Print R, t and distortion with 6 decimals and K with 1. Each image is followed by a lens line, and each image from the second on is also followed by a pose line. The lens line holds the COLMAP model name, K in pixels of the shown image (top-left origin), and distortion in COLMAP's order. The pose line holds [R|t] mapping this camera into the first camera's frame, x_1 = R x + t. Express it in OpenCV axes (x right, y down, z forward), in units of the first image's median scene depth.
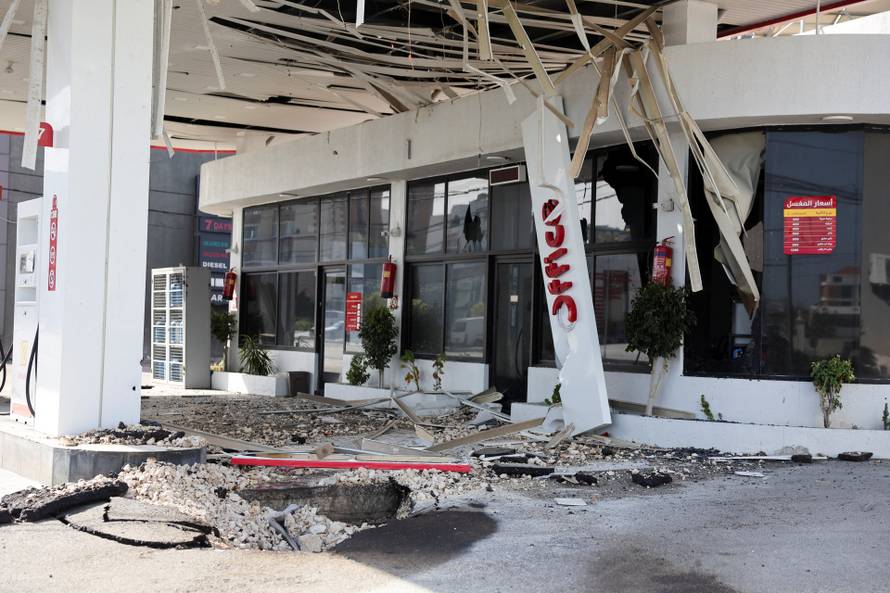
lens RADIAL K [[1320.0, 0, 445.0], [0, 1320.0, 296.5], [0, 0, 1]] dist [0.134308, 0.054623]
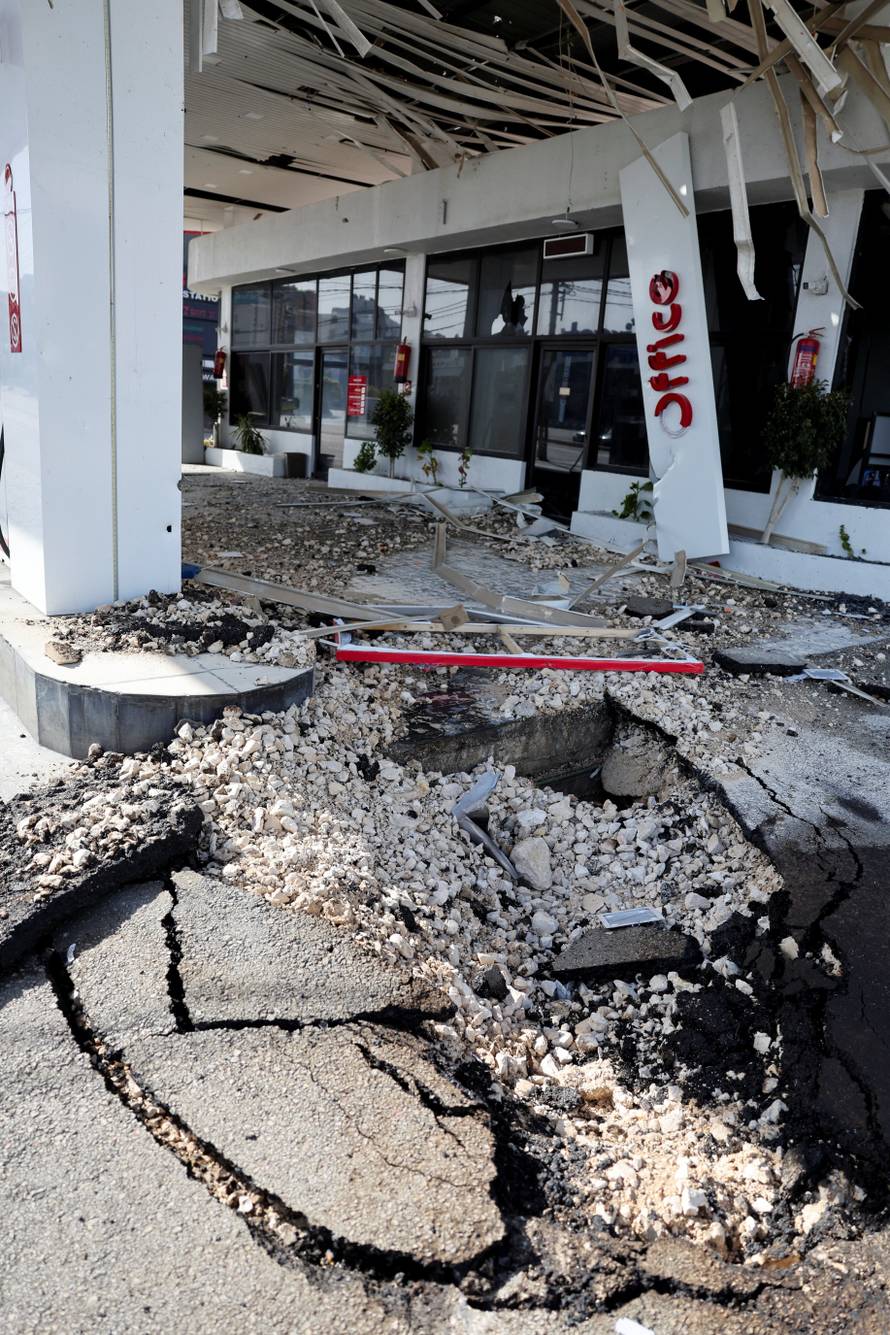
lens RADIAL K [[904.5, 0, 445.0], [0, 904.5, 667.5], [0, 0, 1]] dist [-0.119986, 0.113985]
pose [[0.993185, 0.010953, 0.116032, -0.100426], [-0.045598, 0.952734, 0.300366, 0.001694], [-0.107257, -0.303610, 0.946740, 0.377706]]
